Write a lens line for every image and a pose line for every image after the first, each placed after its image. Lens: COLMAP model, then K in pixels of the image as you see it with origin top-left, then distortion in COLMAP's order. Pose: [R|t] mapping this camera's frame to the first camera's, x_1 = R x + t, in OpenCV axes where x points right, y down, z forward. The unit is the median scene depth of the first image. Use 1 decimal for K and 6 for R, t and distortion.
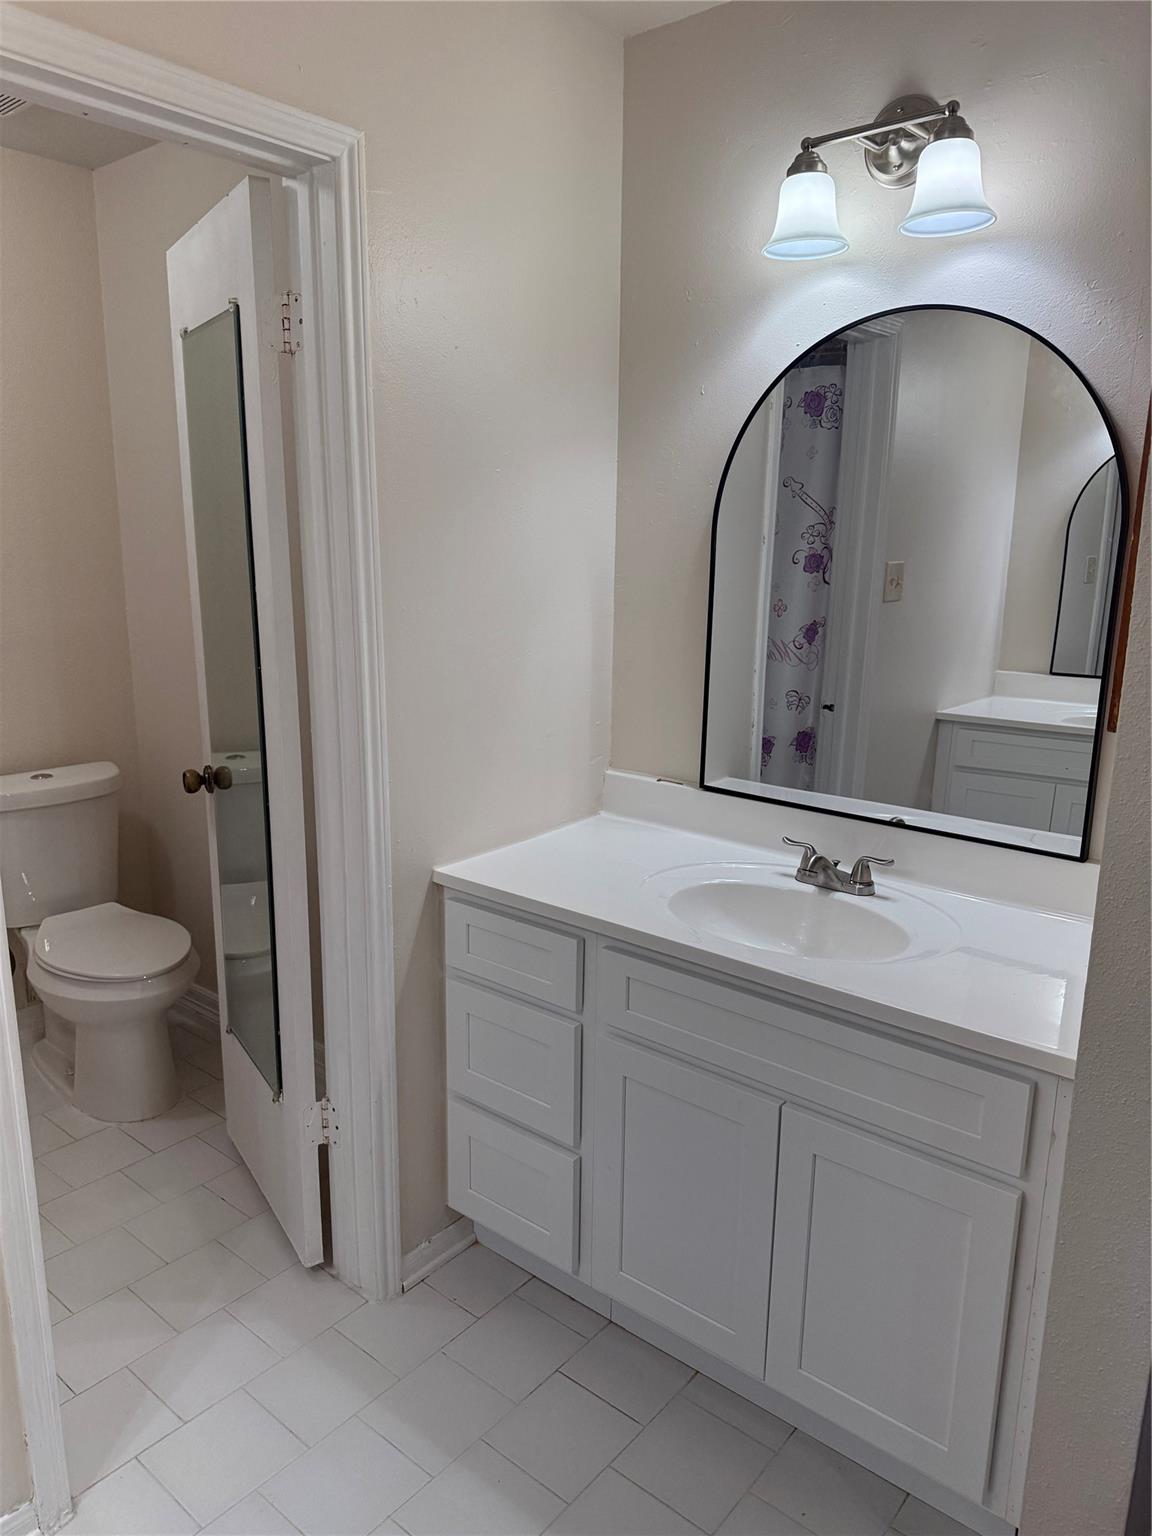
lens RADIAL K [[1078.4, 0, 577.9], [0, 1078.4, 769.6], [0, 0, 1]] dist [0.043976, -0.027643]
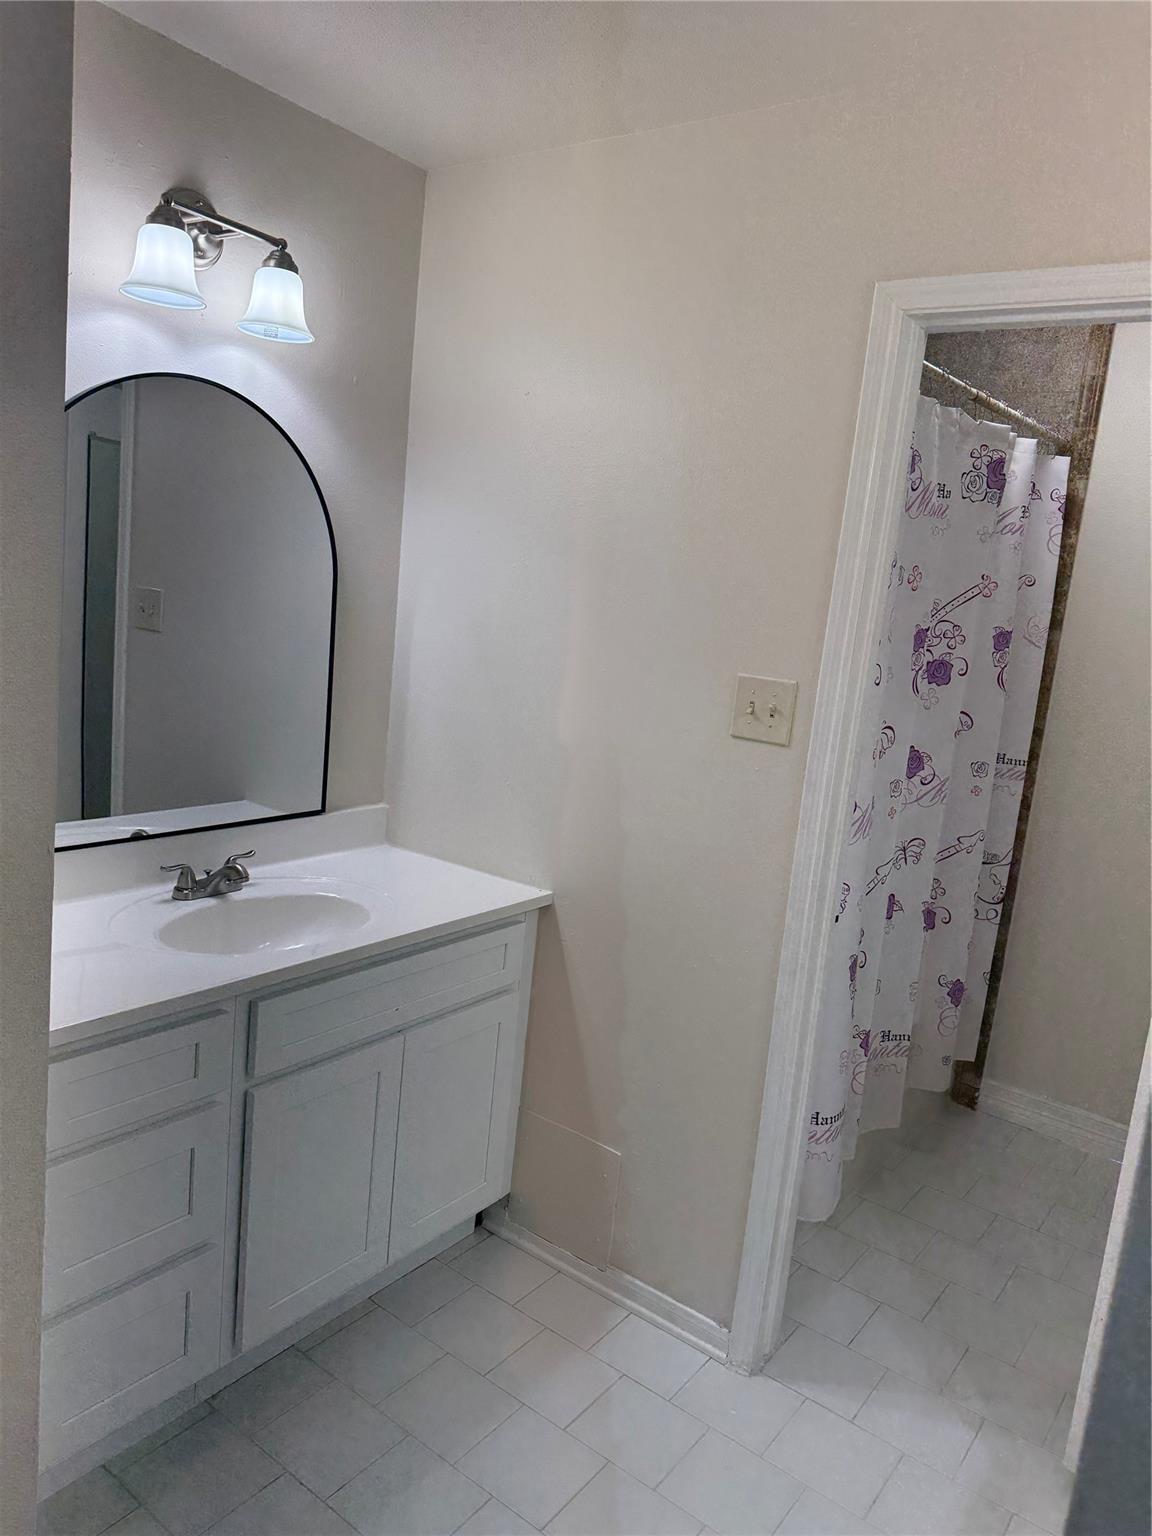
lens RADIAL K [[1078.4, 0, 589.2], [0, 1078.4, 776.5], [0, 0, 1]] dist [0.043976, -0.027643]
pose [[-0.035332, -0.191053, 0.980944, -0.905940], [0.123861, 0.973151, 0.193996, -0.188016], [-0.991670, 0.128355, -0.010720, 0.668635]]
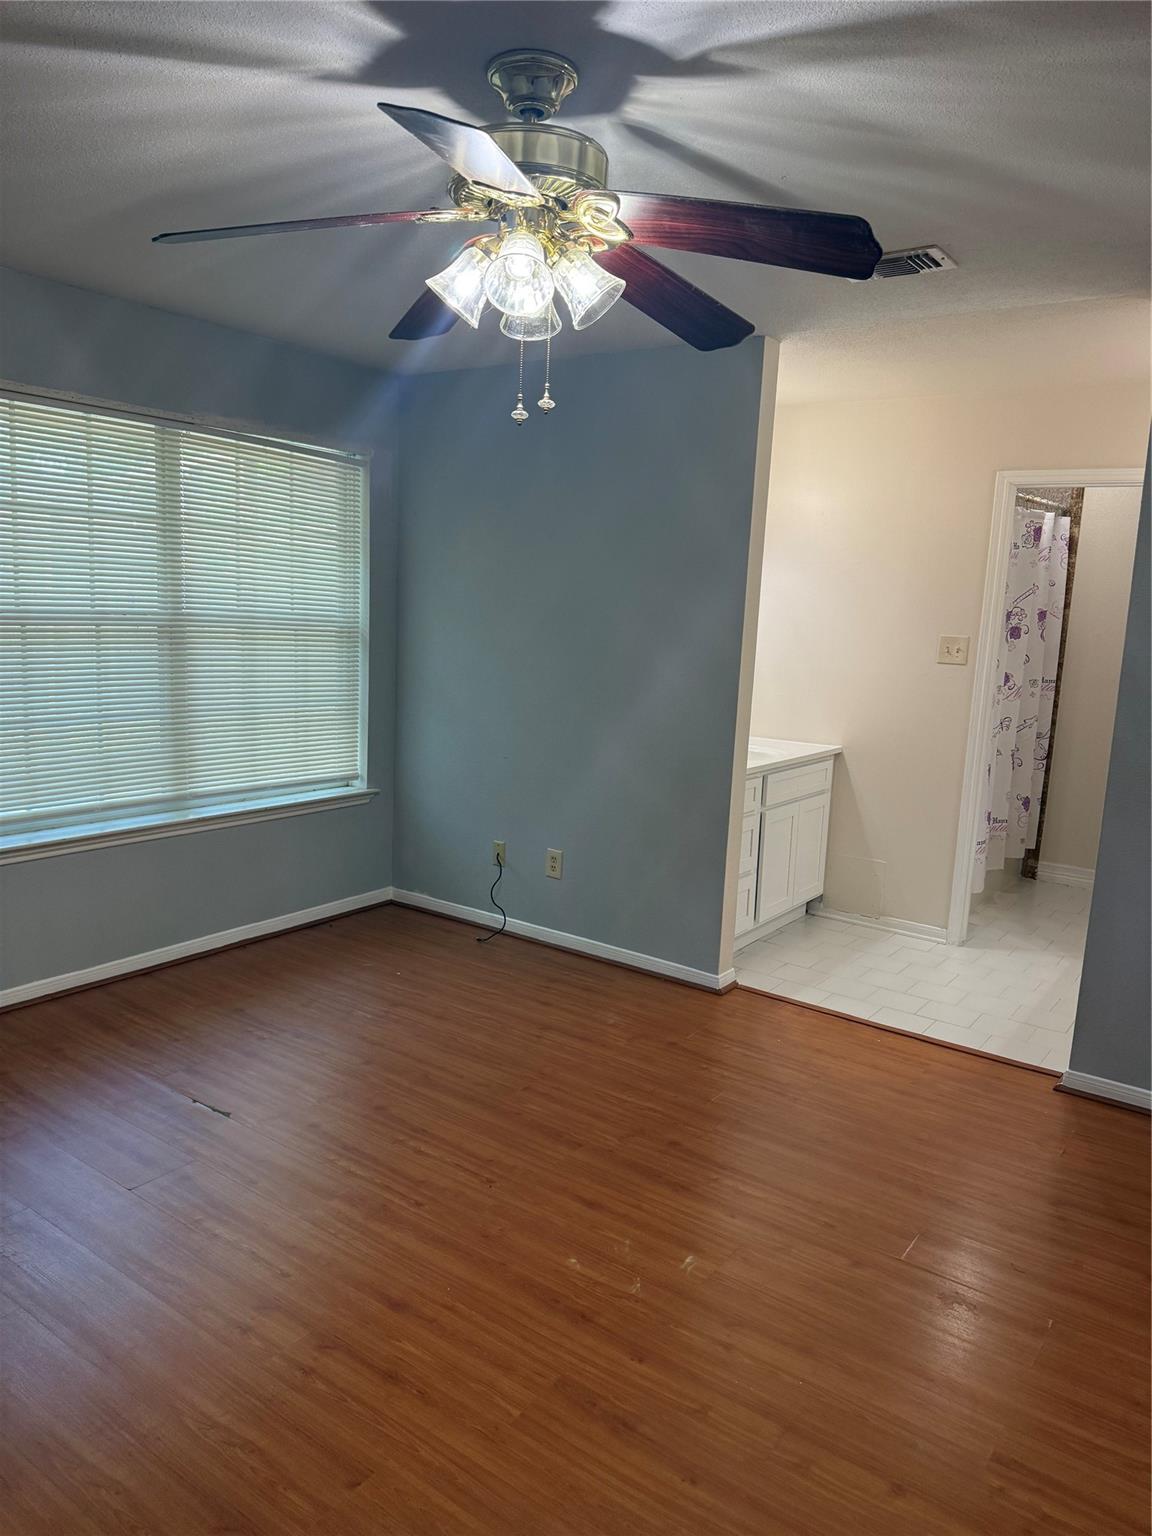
lens RADIAL K [[1078.4, 0, 566.6], [0, 1078.4, 766.7], [0, 0, 1]] dist [0.043976, -0.027643]
pose [[-0.046510, -0.176440, 0.983212, -2.246545], [0.175028, 0.967611, 0.181920, -0.364367], [-0.983464, 0.180551, -0.014122, 1.404146]]
